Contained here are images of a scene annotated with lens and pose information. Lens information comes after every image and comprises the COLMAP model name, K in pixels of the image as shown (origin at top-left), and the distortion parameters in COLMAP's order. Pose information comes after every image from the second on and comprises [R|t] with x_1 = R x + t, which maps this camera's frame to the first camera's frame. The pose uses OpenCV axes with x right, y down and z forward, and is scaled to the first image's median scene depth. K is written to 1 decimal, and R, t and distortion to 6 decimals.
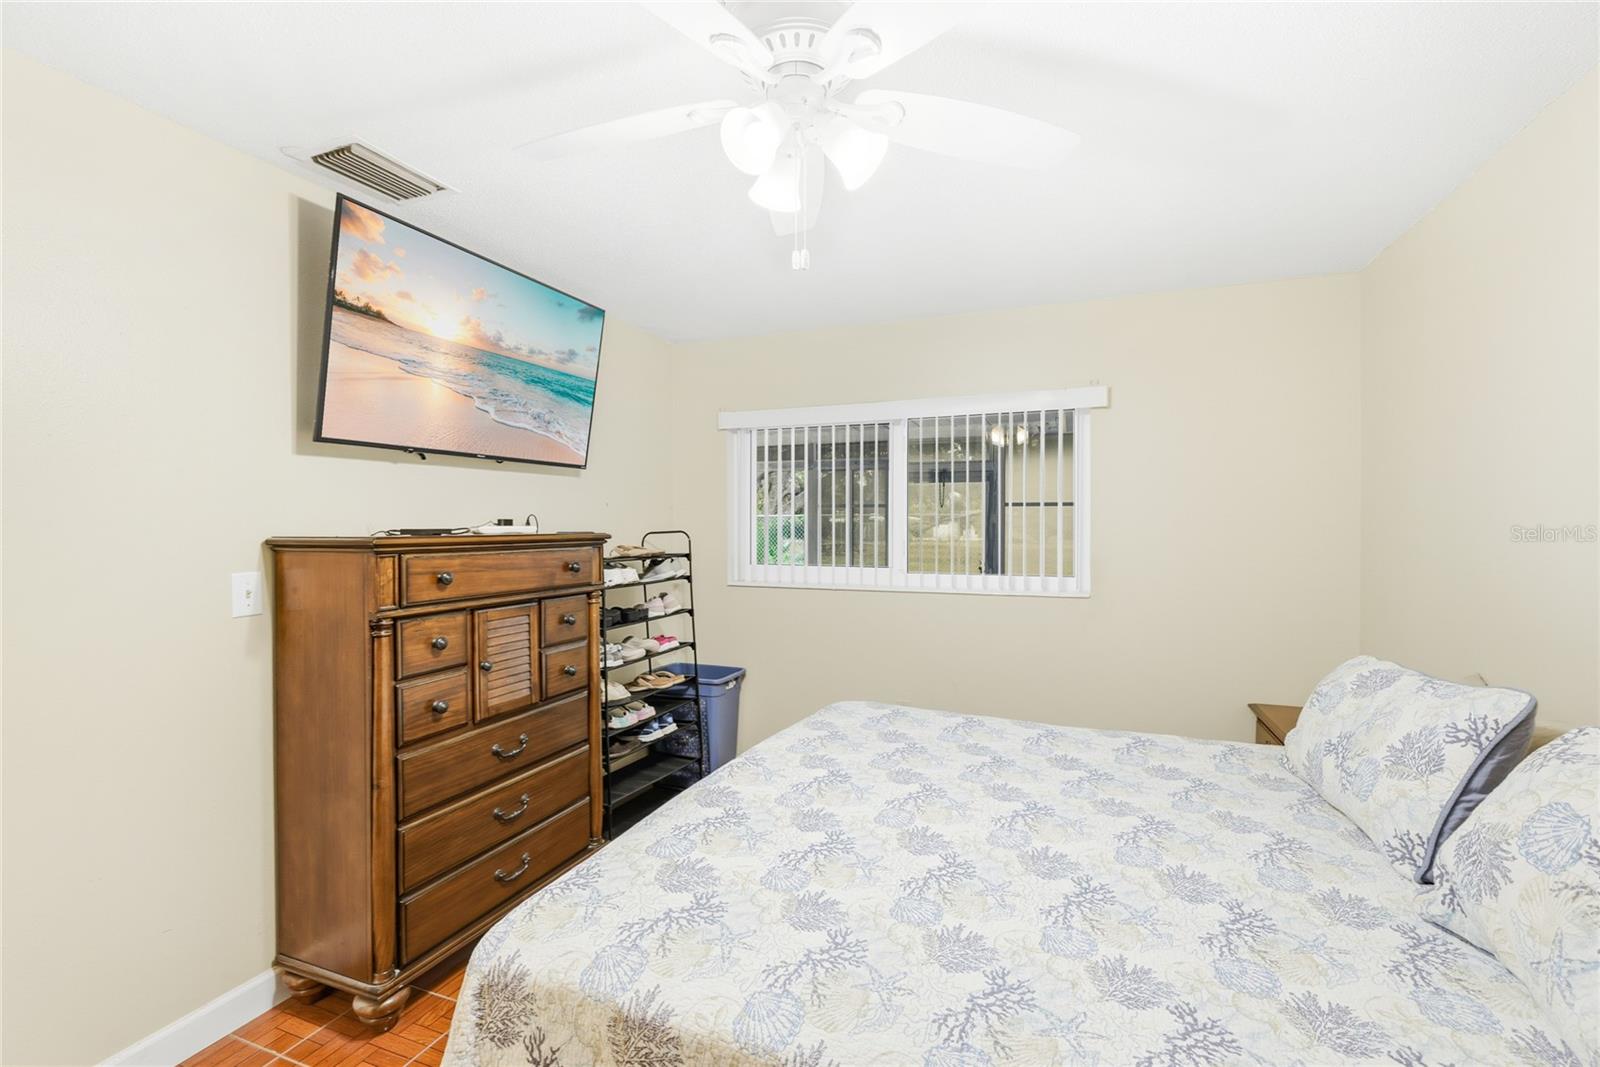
lens RADIAL K [[710.7, 0, 792.1], [0, 710.7, 516.3], [0, 0, 1]] dist [0.003711, -0.000407]
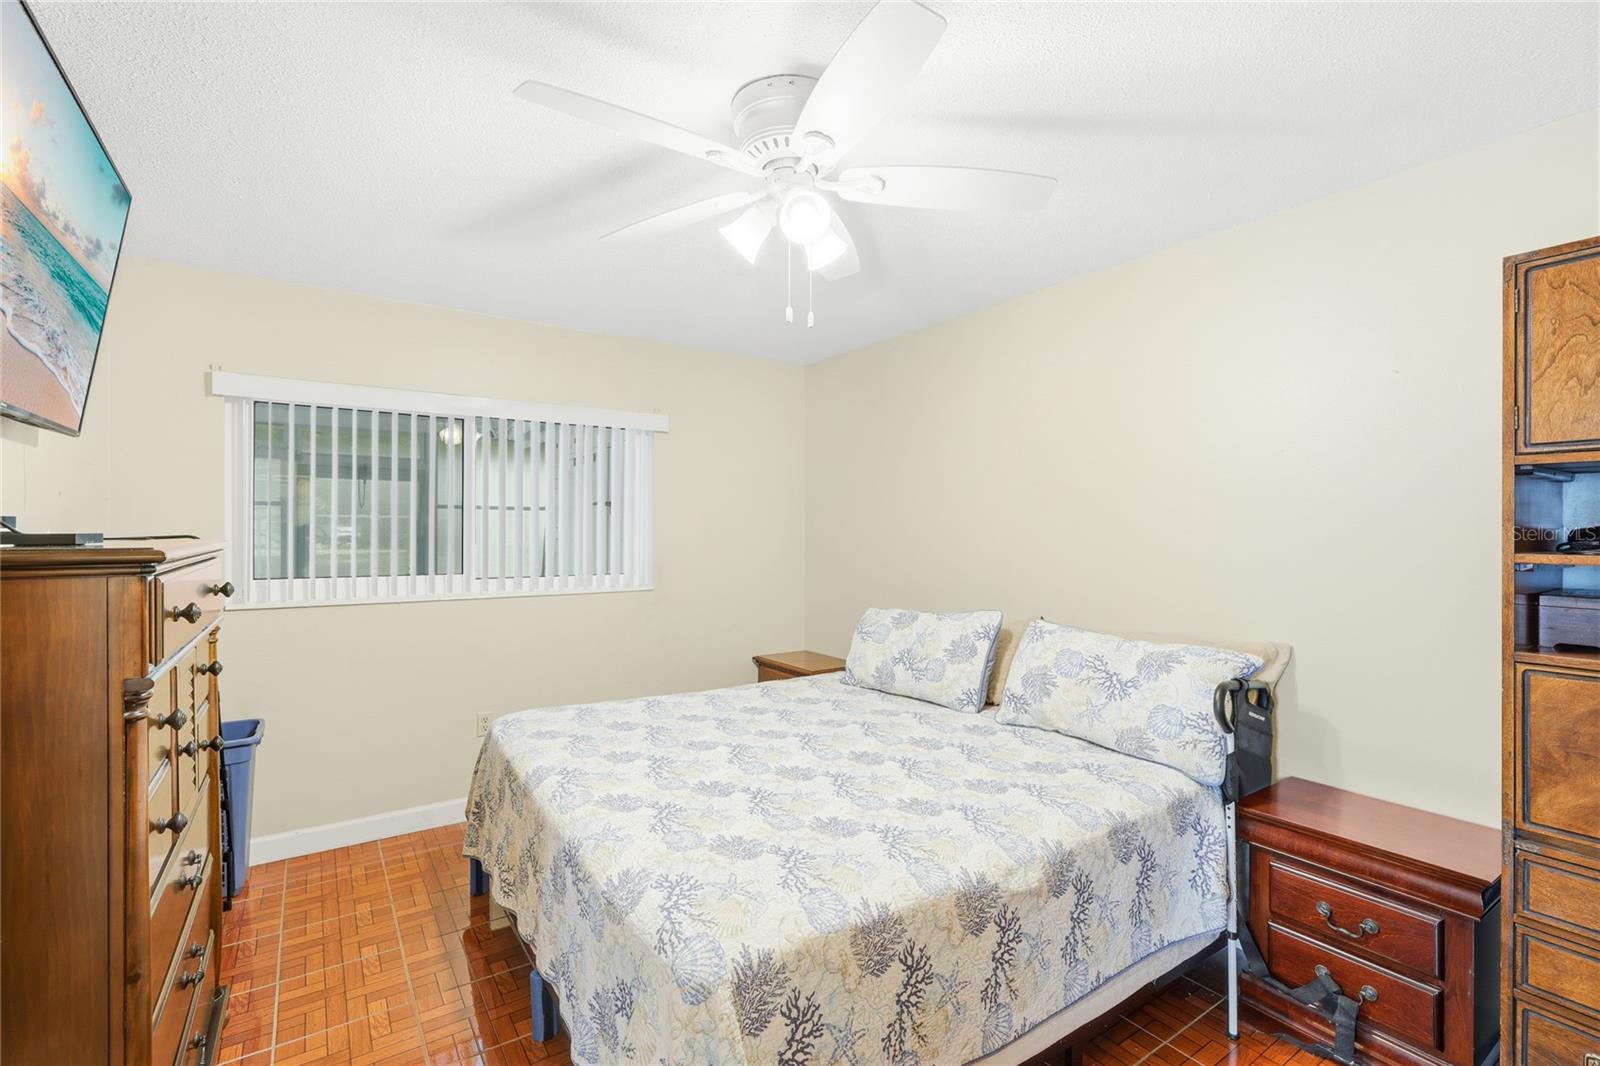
lens RADIAL K [[710.7, 0, 797.2], [0, 710.7, 540.2], [0, 0, 1]] dist [0.003711, -0.000407]
pose [[0.563715, -0.008687, 0.825923, -0.771005], [-0.013781, 0.999707, 0.019921, 0.007927], [-0.825854, -0.022612, 0.563430, 0.247594]]
